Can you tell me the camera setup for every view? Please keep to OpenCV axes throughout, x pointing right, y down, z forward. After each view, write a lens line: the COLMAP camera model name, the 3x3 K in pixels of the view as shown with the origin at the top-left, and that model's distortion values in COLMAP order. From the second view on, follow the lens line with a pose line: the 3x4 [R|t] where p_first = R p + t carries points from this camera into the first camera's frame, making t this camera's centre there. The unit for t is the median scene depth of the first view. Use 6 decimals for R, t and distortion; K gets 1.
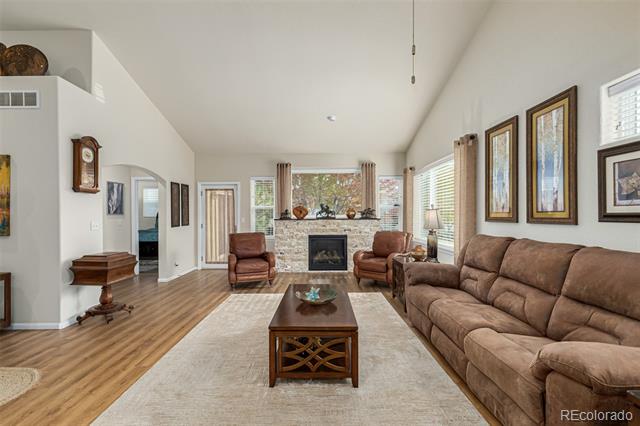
lens RADIAL K [[267.1, 0, 319.9], [0, 267.1, 216.6], [0, 0, 1]] dist [0.002288, 0.000236]
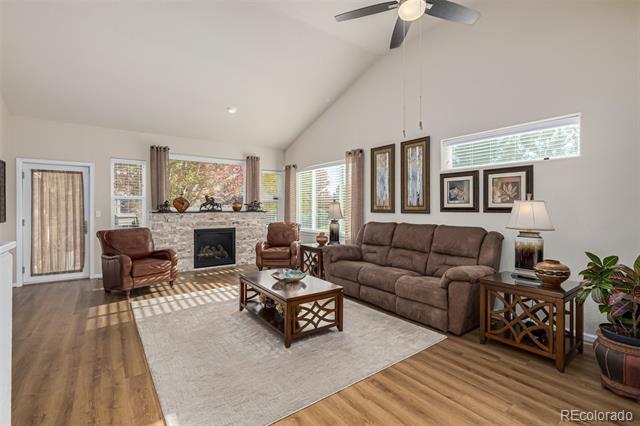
lens RADIAL K [[294.5, 0, 318.5], [0, 294.5, 209.3], [0, 0, 1]] dist [-0.002597, -0.000150]
pose [[0.813208, 0.000626, 0.581973, -0.447003], [-0.000685, 1.000000, -0.000119, 0.001124], [-0.581973, -0.000302, 0.813208, -0.094386]]
